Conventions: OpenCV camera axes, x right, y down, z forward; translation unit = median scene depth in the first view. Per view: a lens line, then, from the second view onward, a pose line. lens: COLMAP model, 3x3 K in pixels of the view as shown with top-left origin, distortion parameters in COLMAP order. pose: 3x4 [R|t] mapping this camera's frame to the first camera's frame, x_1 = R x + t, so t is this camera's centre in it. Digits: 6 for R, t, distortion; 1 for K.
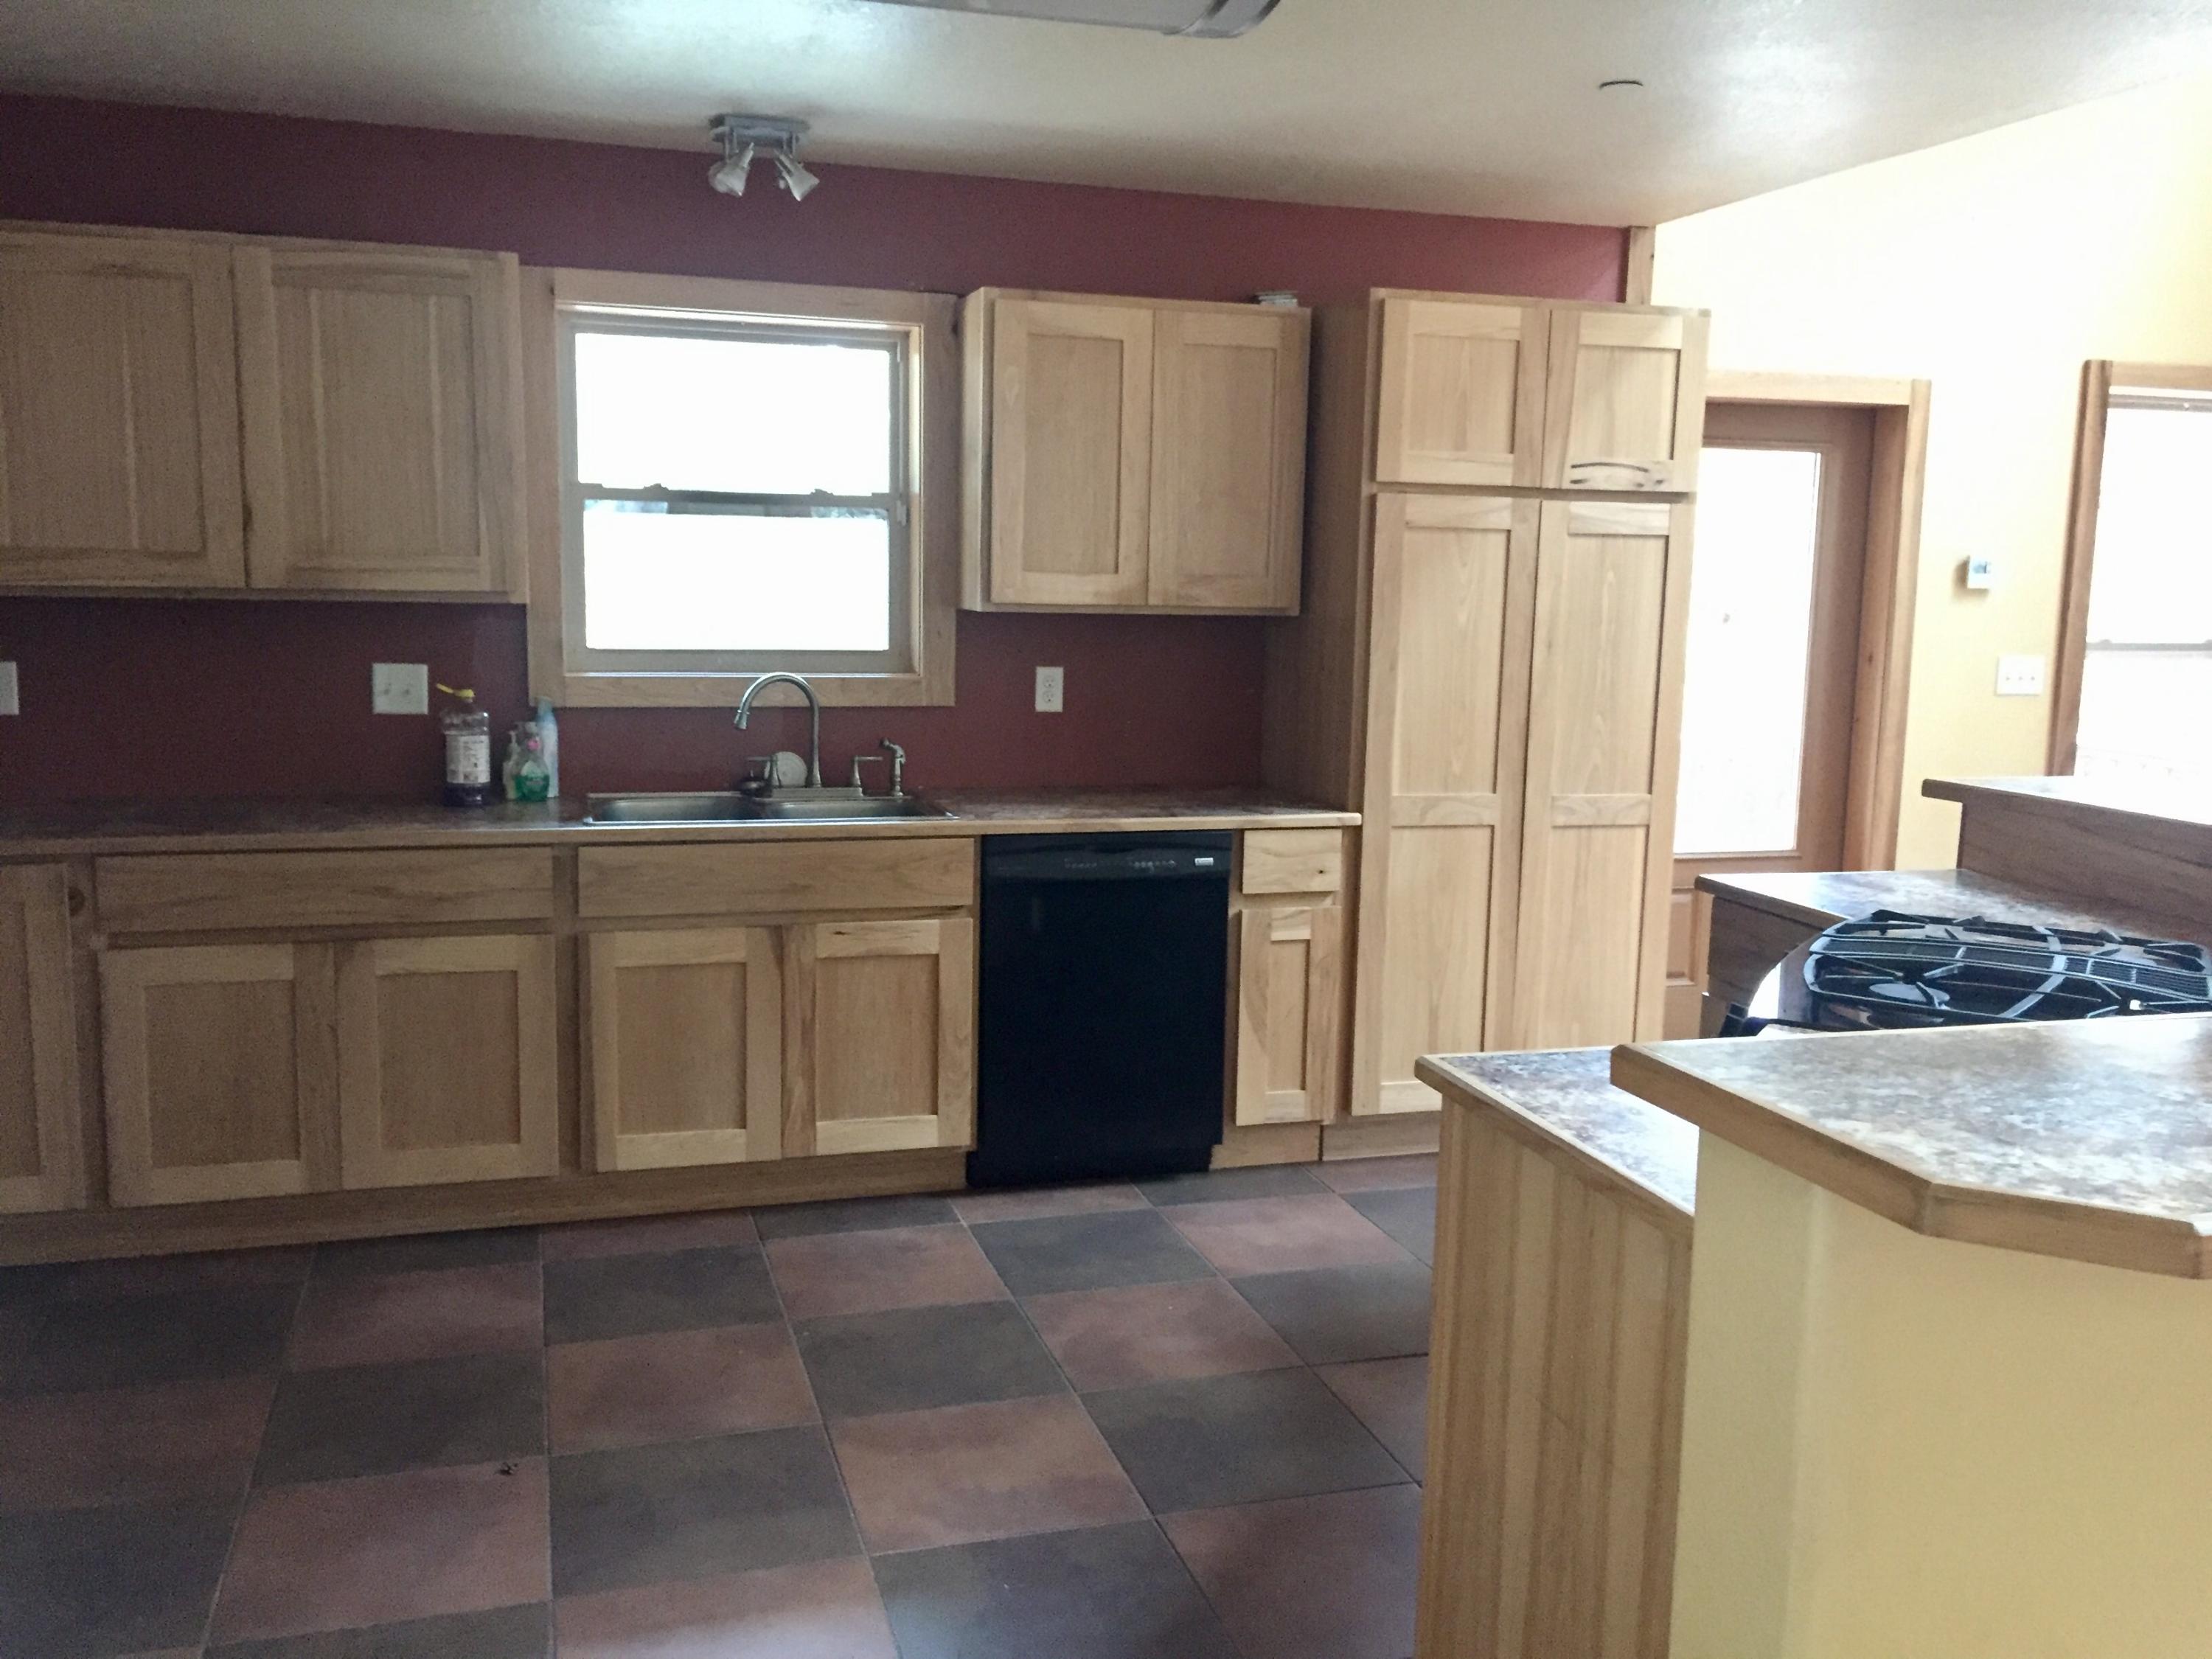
lens RADIAL K [[1890.8, 0, 1105.8], [0, 1890.8, 828.7], [0, 0, 1]] dist [0.082589, -0.110178]
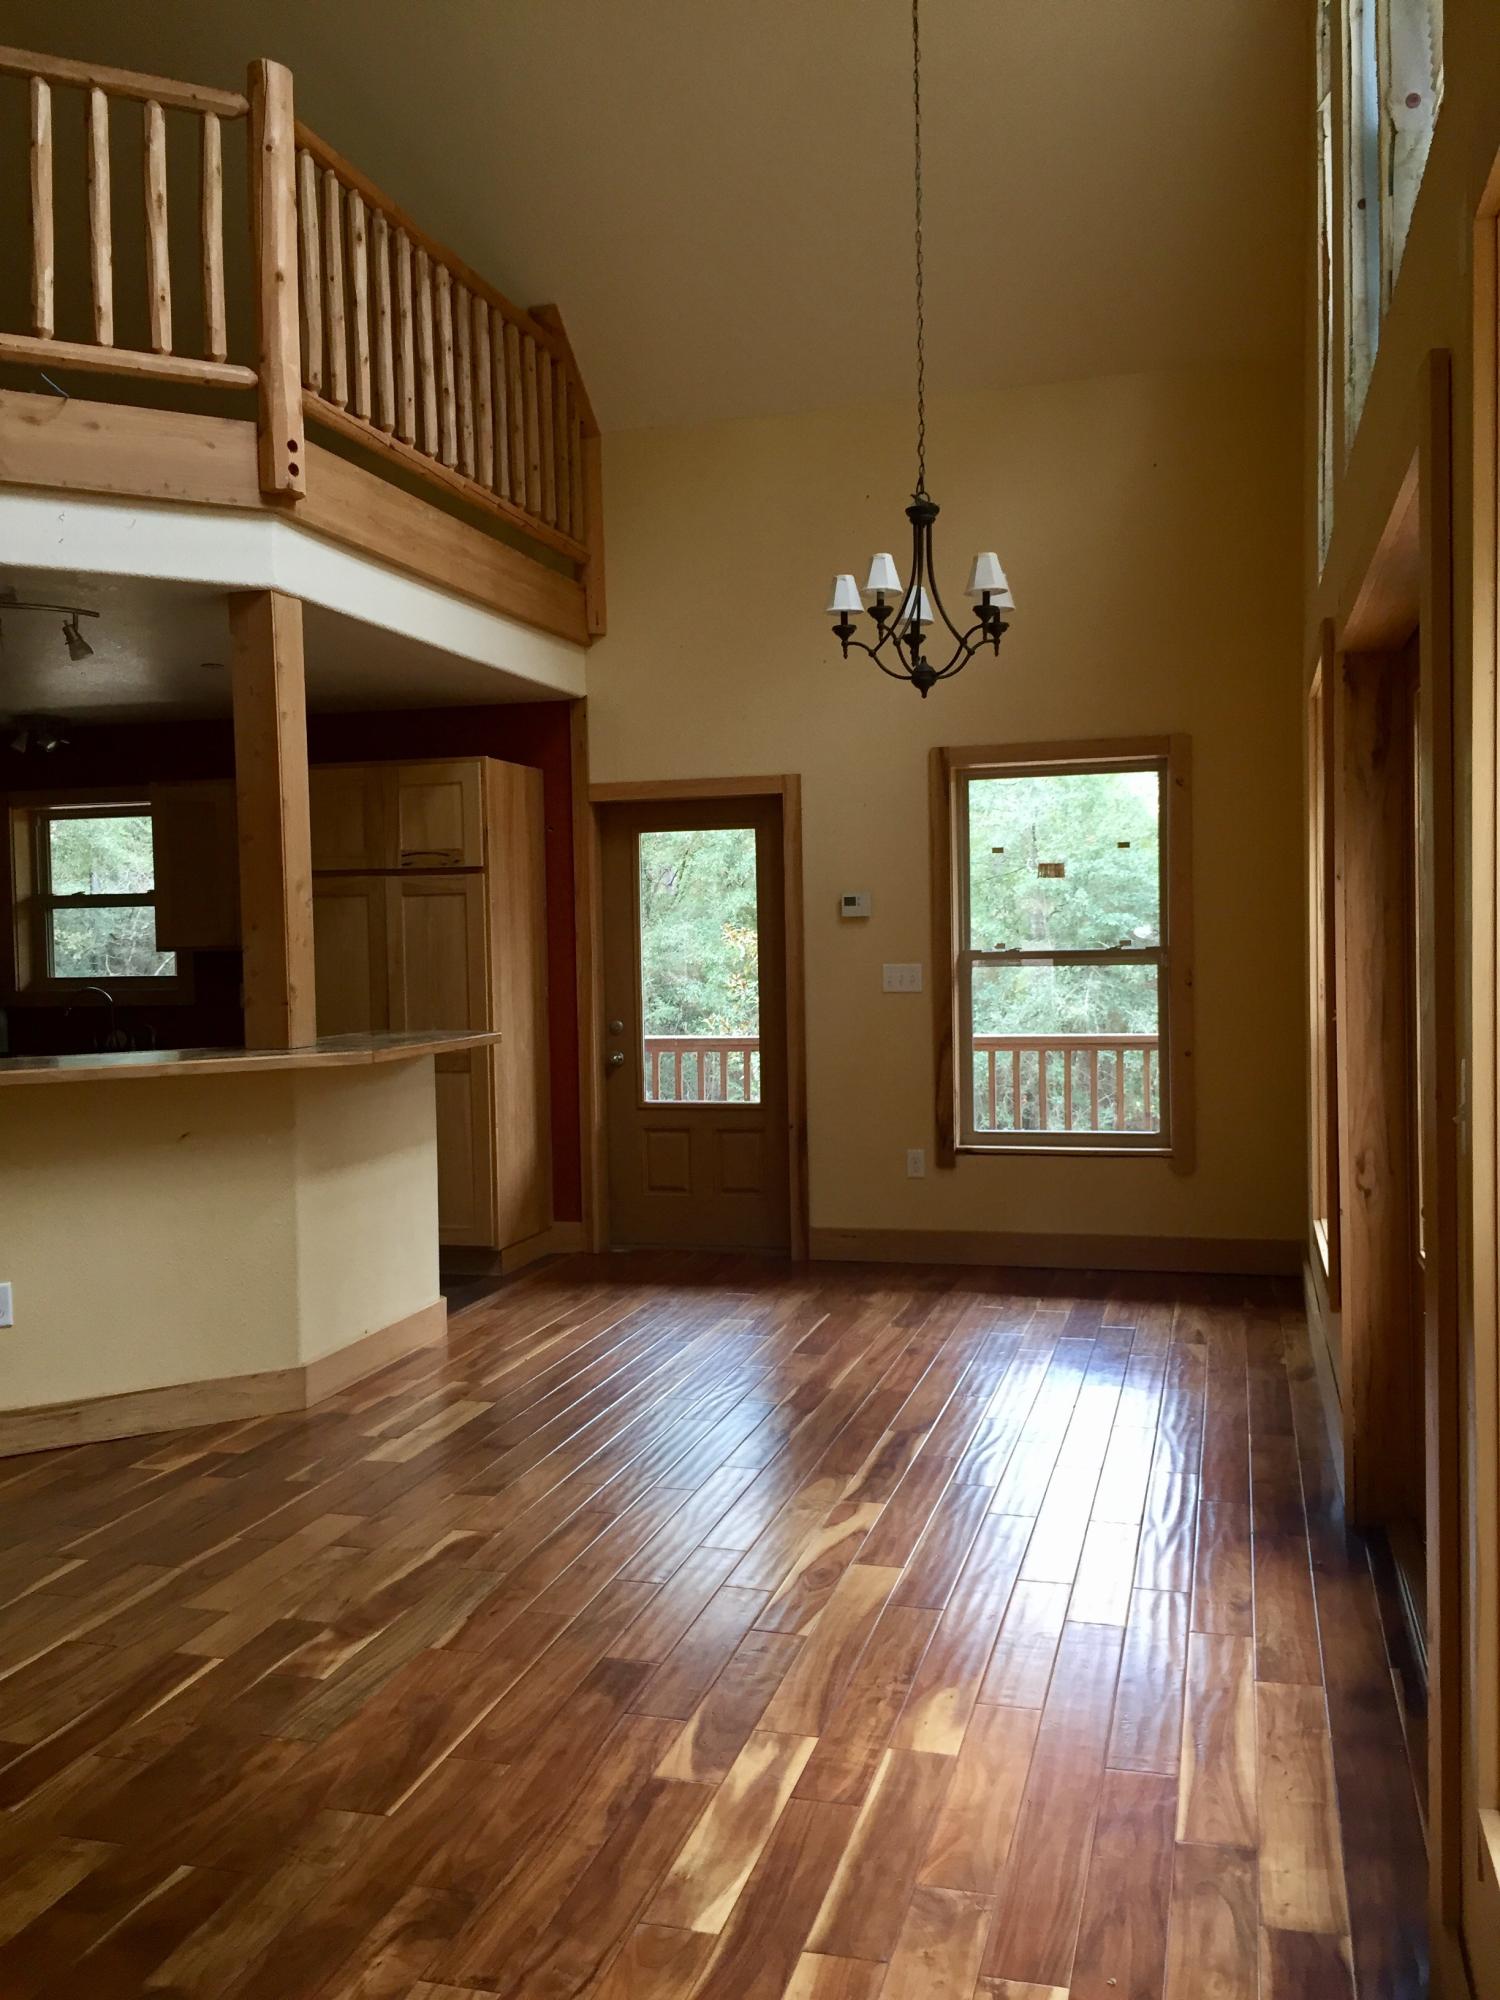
lens RADIAL K [[1709.6, 0, 750.1], [0, 1709.6, 997.0], [0, 0, 1]] dist [0.082589, -0.110178]
pose [[0.844870, -0.023673, -0.534447, 1.284440], [-0.036040, 0.994232, -0.101012, 0.072673], [0.533756, 0.104603, 0.839144, -0.084920]]
